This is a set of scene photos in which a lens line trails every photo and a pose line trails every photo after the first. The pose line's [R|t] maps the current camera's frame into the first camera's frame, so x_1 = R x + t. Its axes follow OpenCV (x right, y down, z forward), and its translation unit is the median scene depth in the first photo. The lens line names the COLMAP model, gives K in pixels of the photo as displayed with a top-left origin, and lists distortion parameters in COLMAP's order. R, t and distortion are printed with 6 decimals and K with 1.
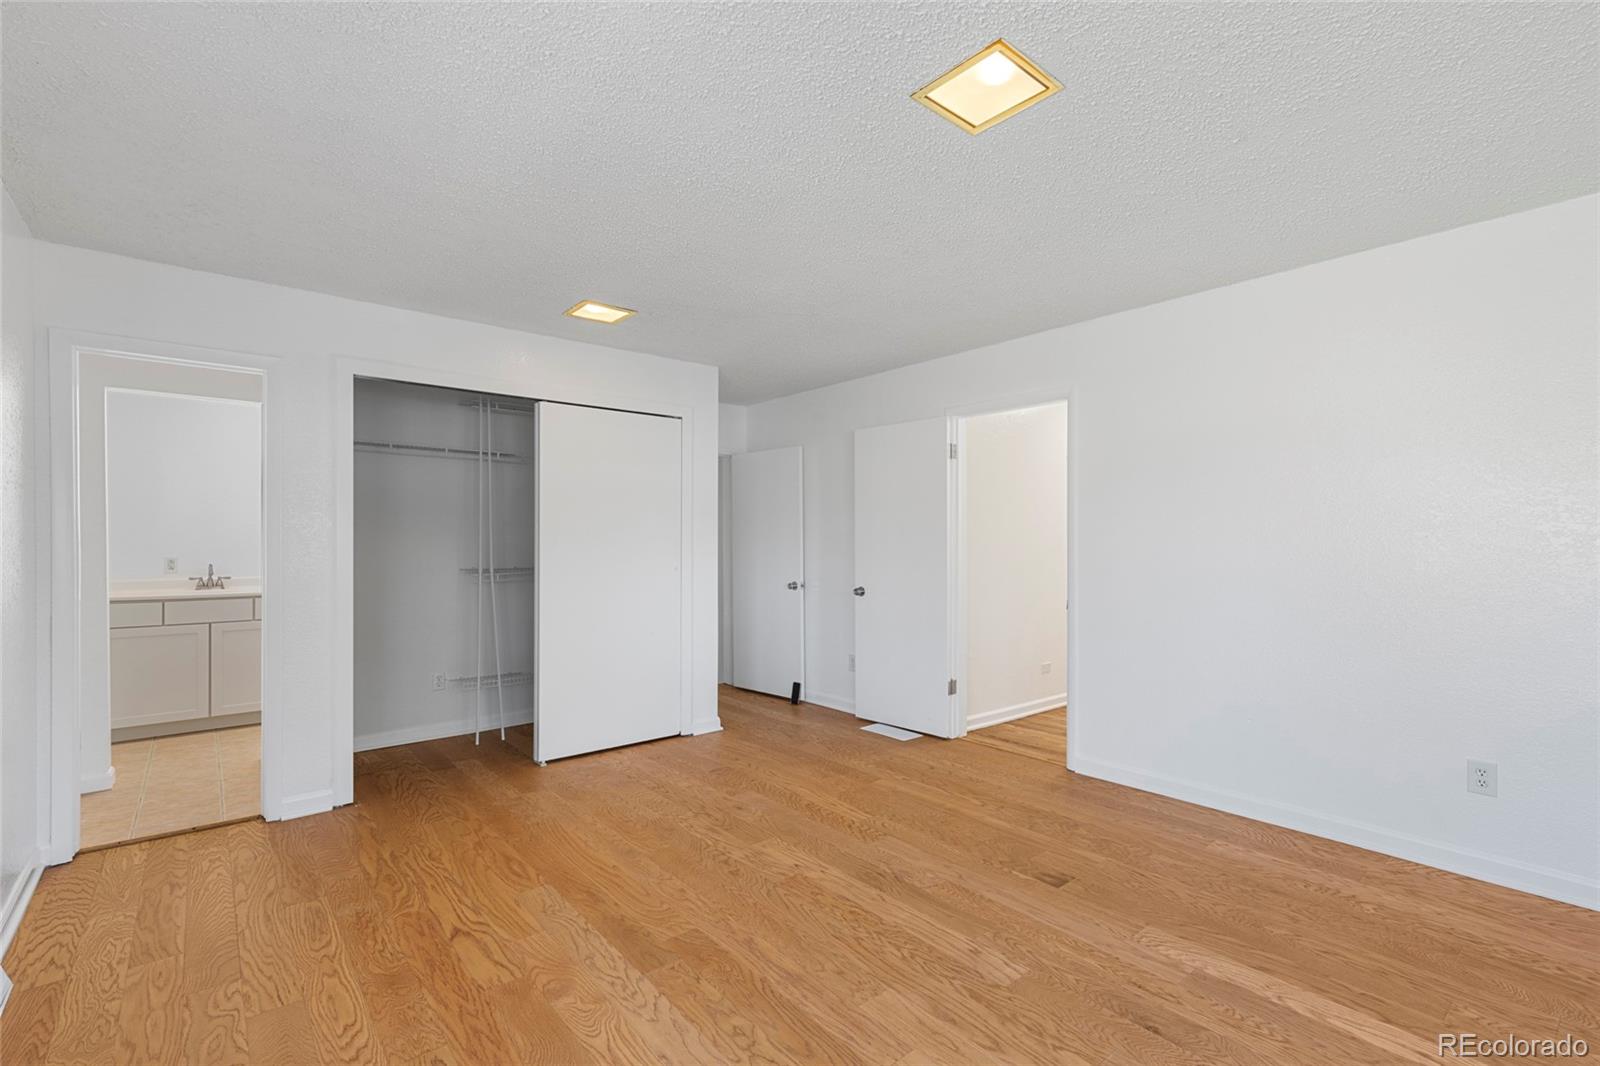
lens RADIAL K [[717.3, 0, 790.3], [0, 717.3, 538.0], [0, 0, 1]] dist [0.003814, -0.000710]
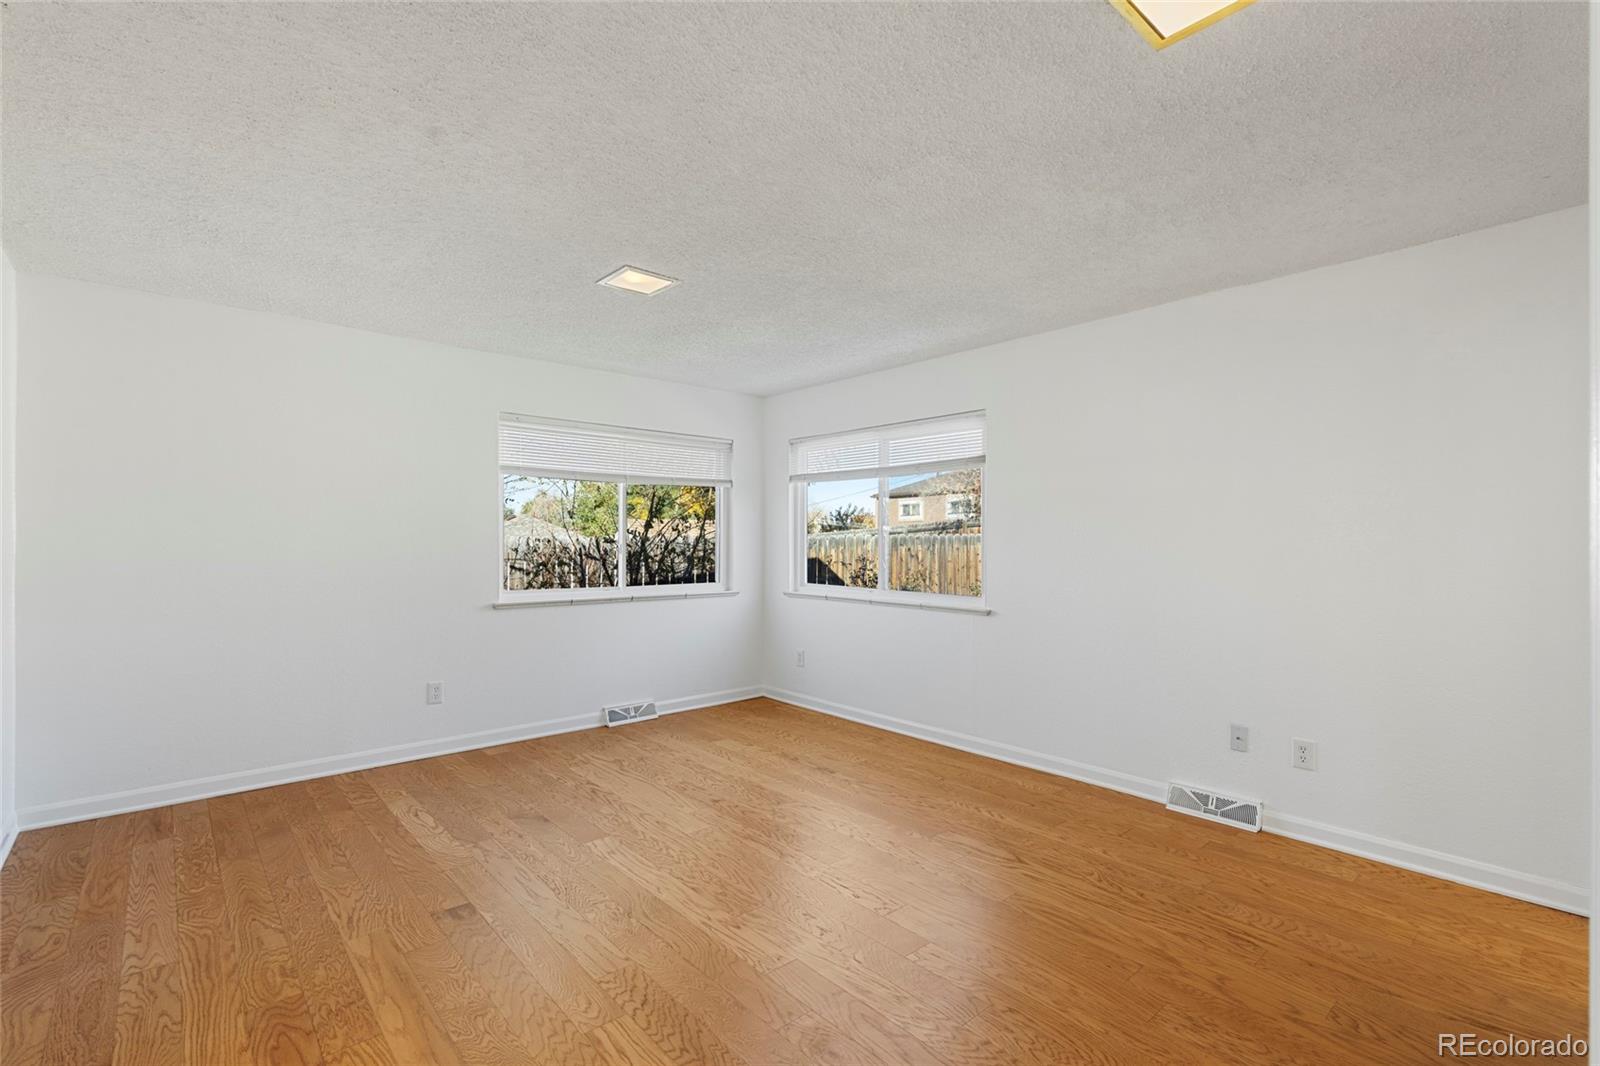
lens RADIAL K [[717.3, 0, 803.5], [0, 717.3, 536.1], [0, 0, 1]] dist [0.003814, -0.000710]
pose [[-0.998986, -0.002909, -0.044918, -0.029639], [-0.002434, 0.999941, -0.010628, 0.003744], [0.044946, -0.010508, -0.998934, 1.913389]]
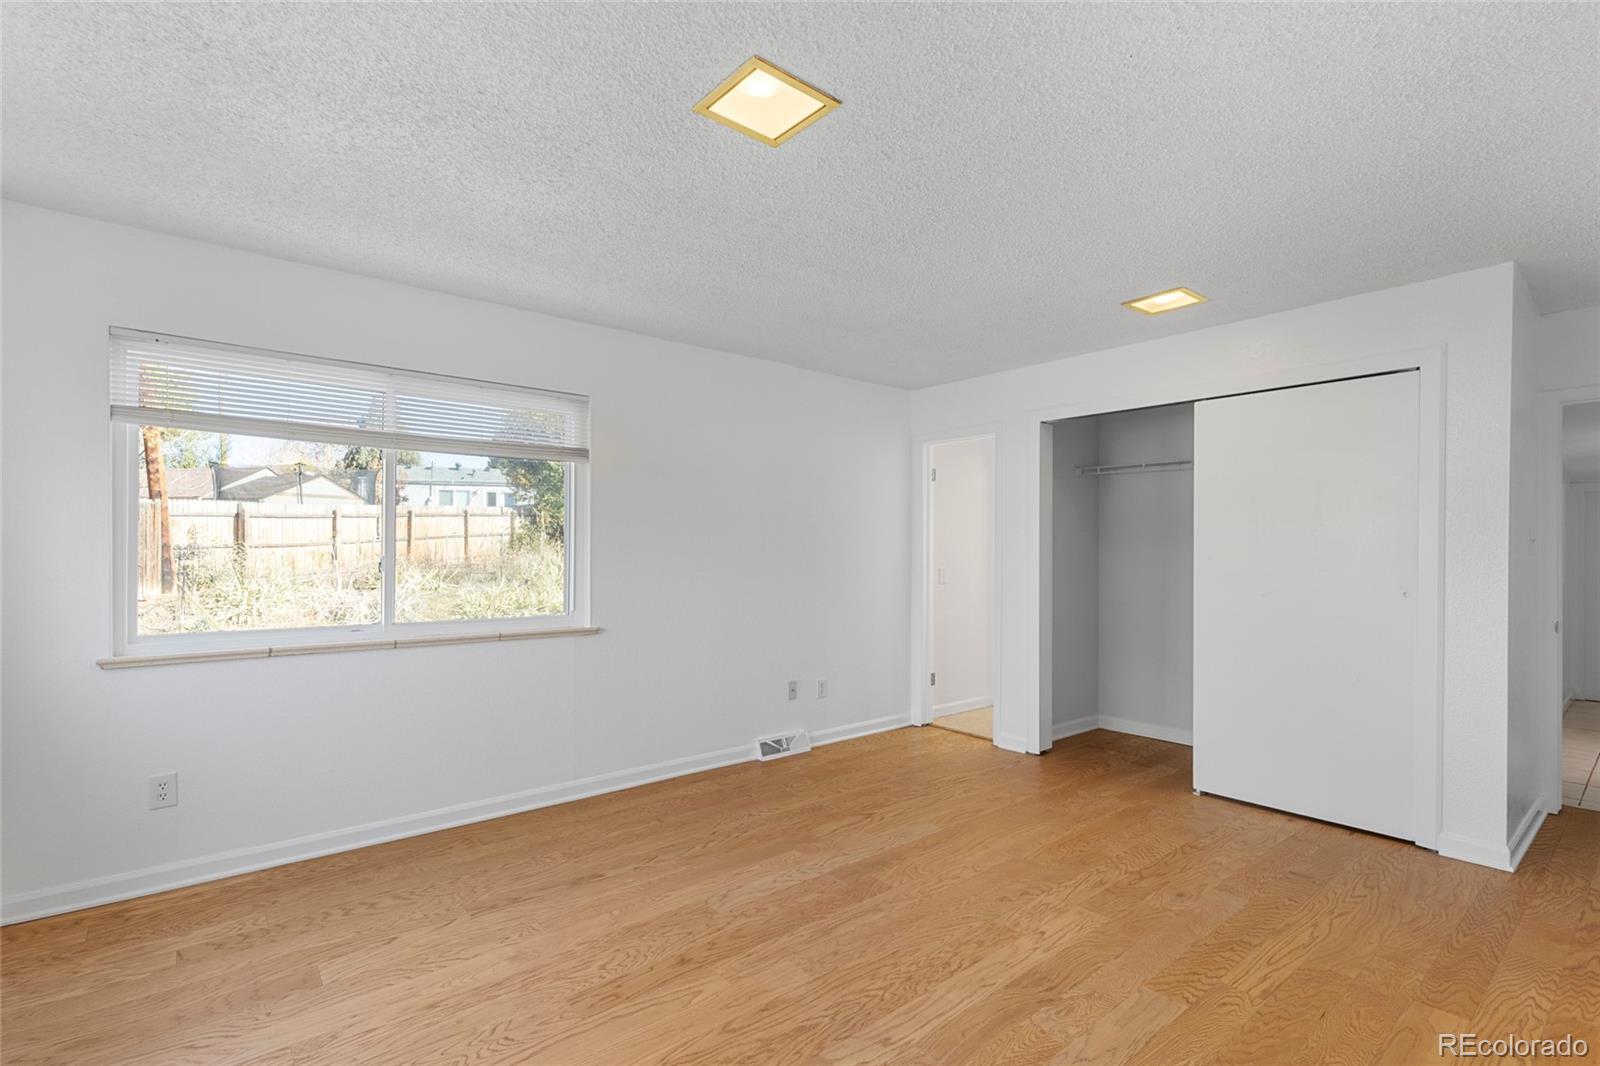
lens RADIAL K [[734.3, 0, 799.2], [0, 734.3, 543.5], [0, 0, 1]] dist [0.003491, -0.000560]
pose [[0.004948, -0.007707, -0.999958, 0.913493], [0.001994, 0.999968, -0.007697, -0.000528], [0.999986, -0.001956, 0.004963, 0.730460]]
